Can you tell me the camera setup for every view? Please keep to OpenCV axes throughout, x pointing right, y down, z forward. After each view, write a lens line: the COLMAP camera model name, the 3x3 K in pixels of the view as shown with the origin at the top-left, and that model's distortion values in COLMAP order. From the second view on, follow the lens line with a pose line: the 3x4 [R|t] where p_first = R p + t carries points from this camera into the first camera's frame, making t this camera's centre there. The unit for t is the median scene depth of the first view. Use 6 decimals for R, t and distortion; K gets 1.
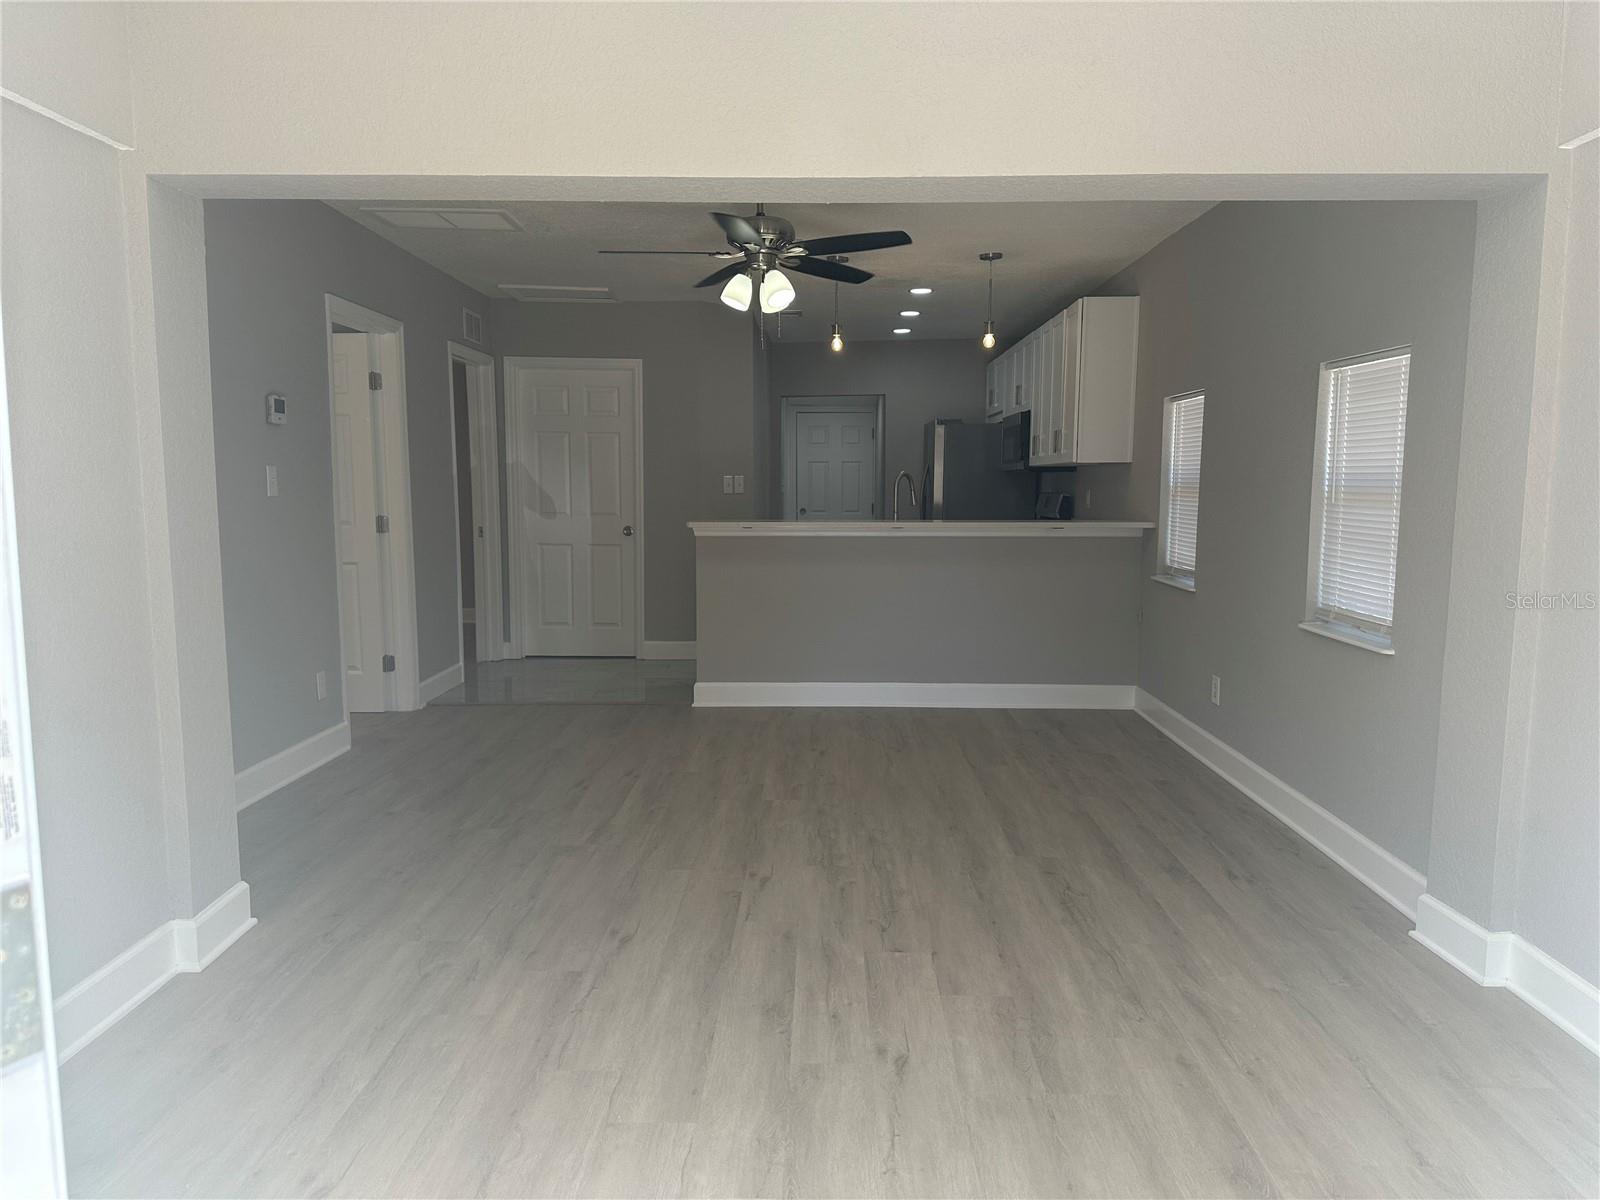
lens RADIAL K [[1134.3, 0, 814.6], [0, 1134.3, 608.5], [0, 0, 1]] dist [0.015747, -0.034450]
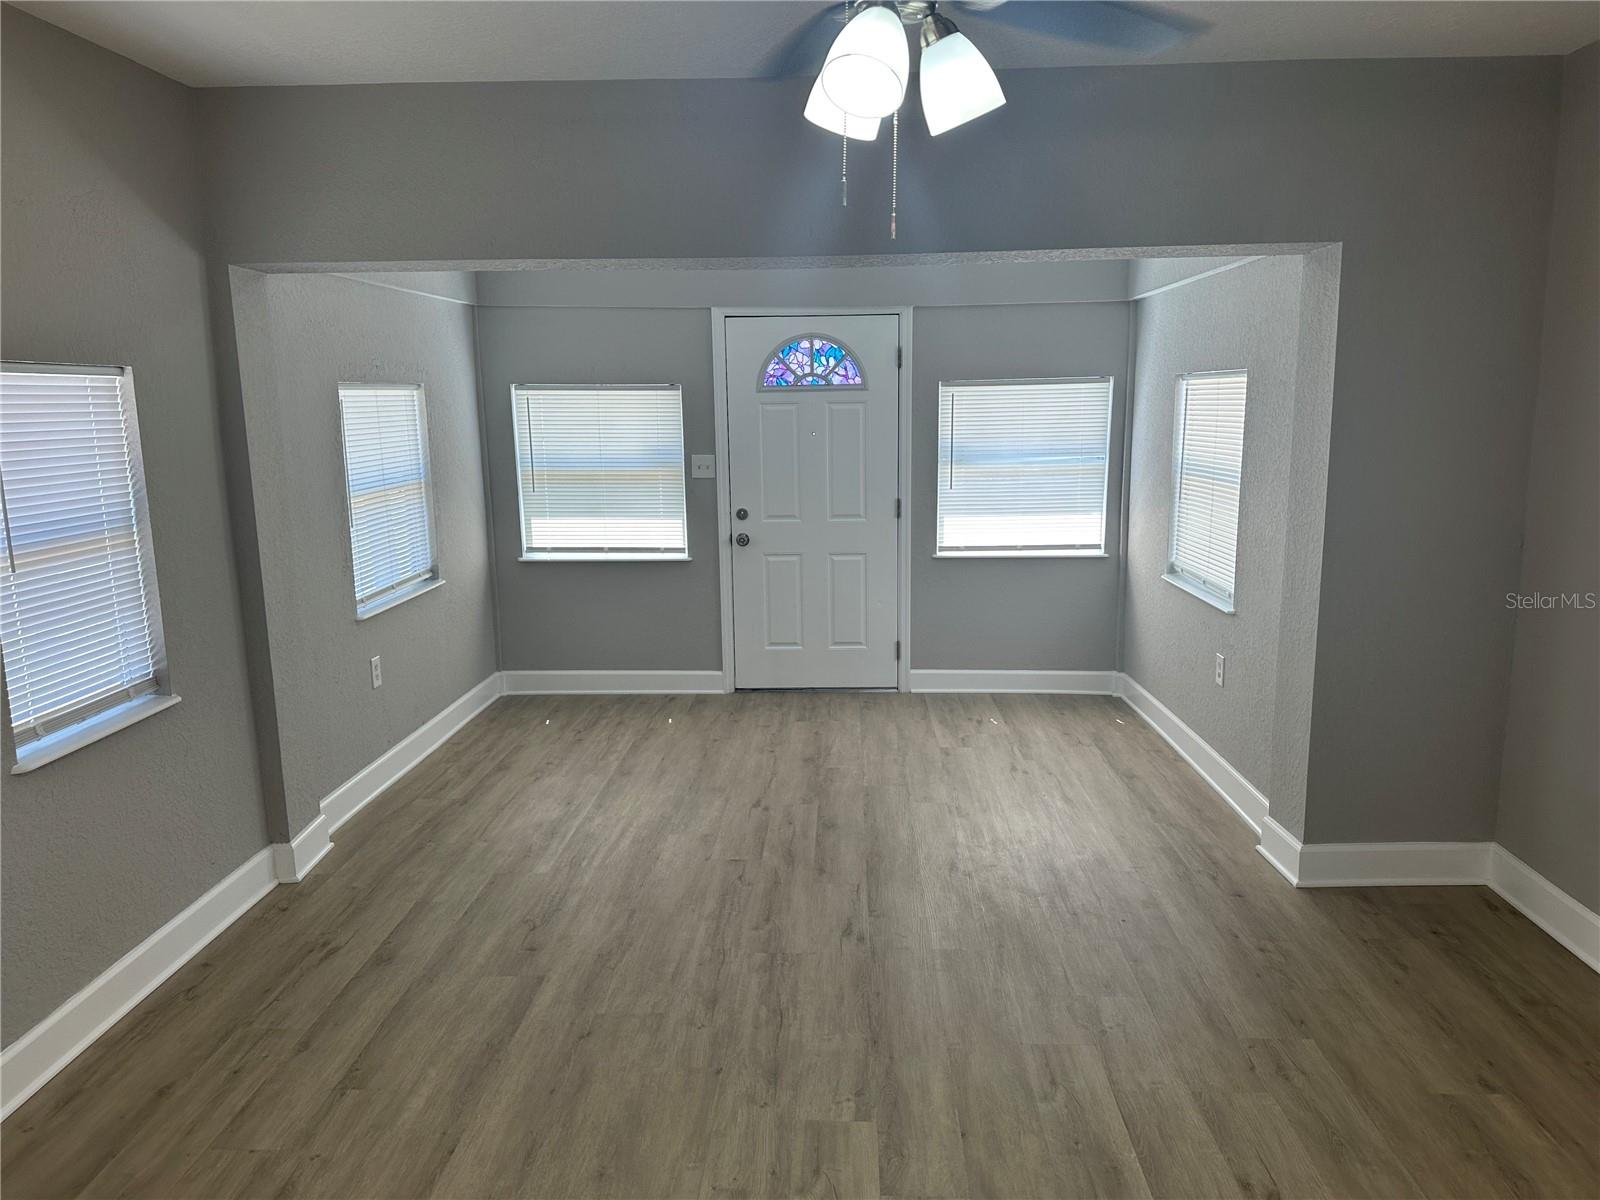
lens RADIAL K [[1134.3, 0, 807.2], [0, 1134.3, 608.2], [0, 0, 1]] dist [0.015747, -0.034450]
pose [[-0.999647, 0.005719, 0.025963, -0.029006], [0.013083, 0.955981, 0.293137, -0.232852], [-0.023143, 0.293373, -0.955718, 1.450720]]
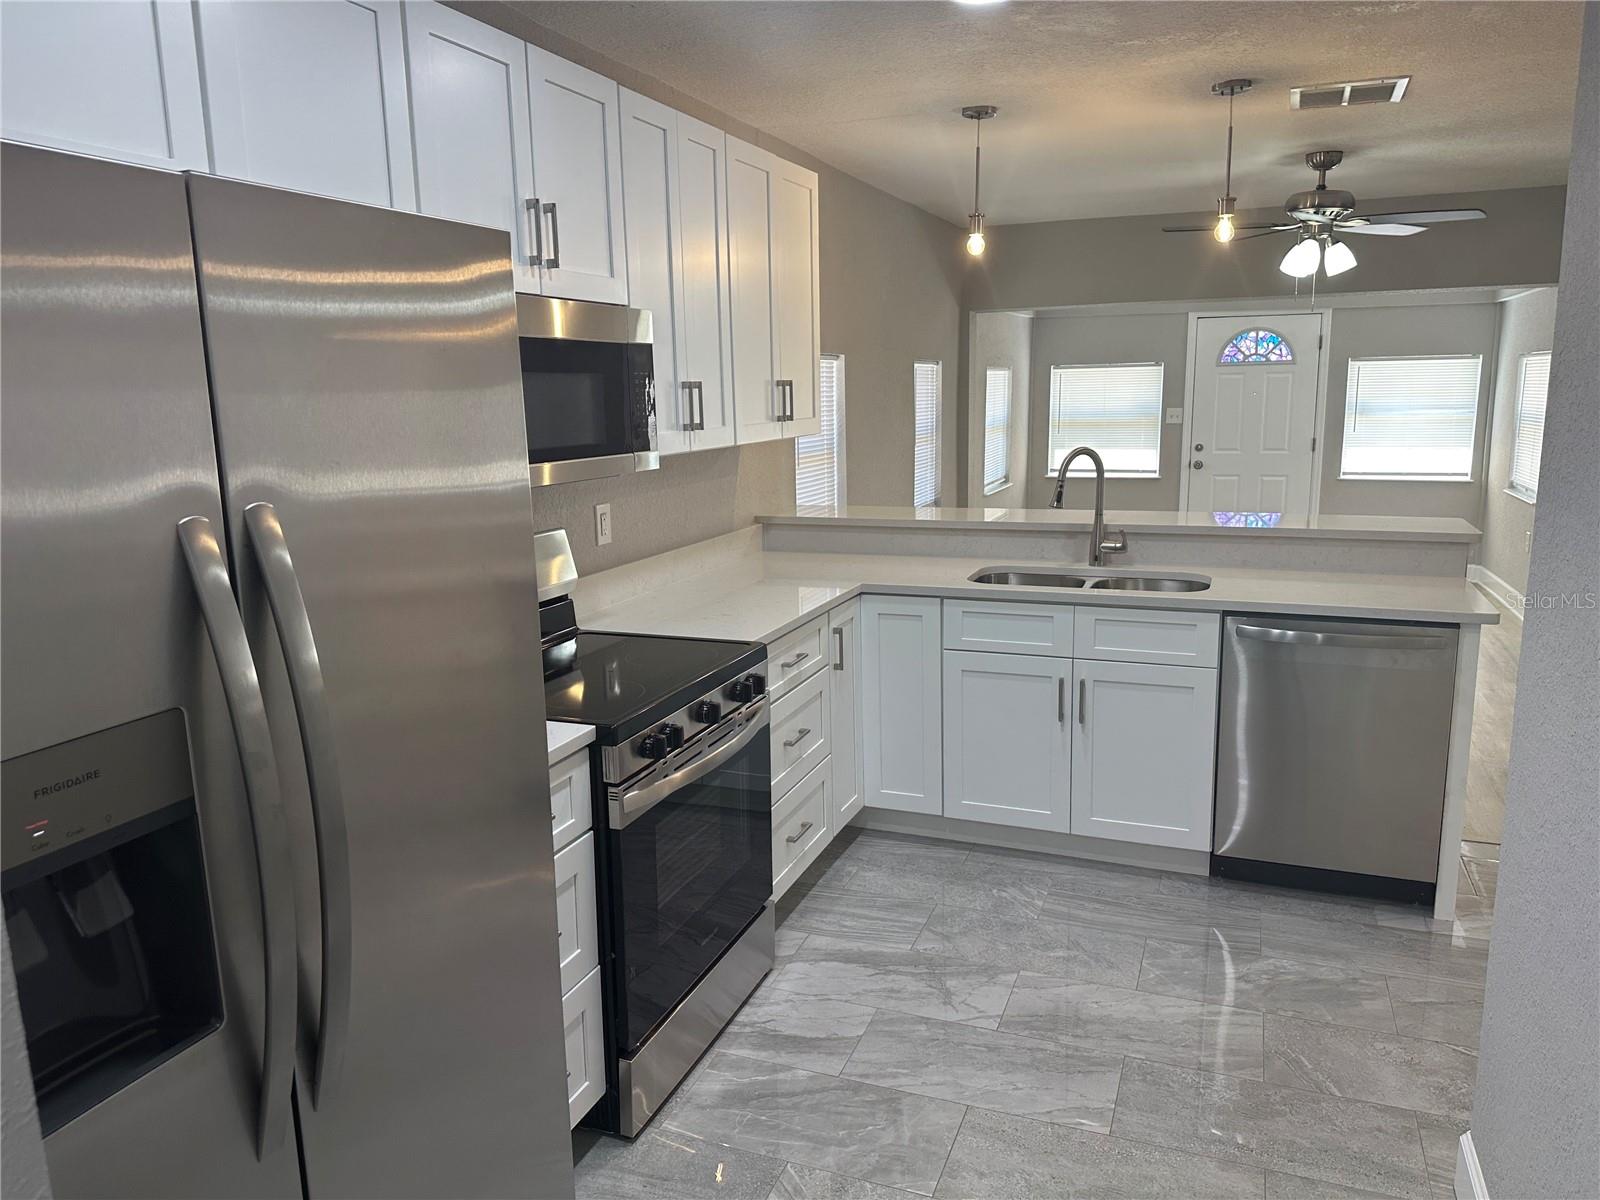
lens RADIAL K [[1134.3, 0, 797.0], [0, 1134.3, 595.5], [0, 0, 1]] dist [0.015747, -0.034450]
pose [[-0.933467, -0.053008, 0.354724, -0.022489], [0.058705, 0.953099, 0.296910, -0.247041], [-0.353825, 0.297979, -0.886575, 1.559640]]
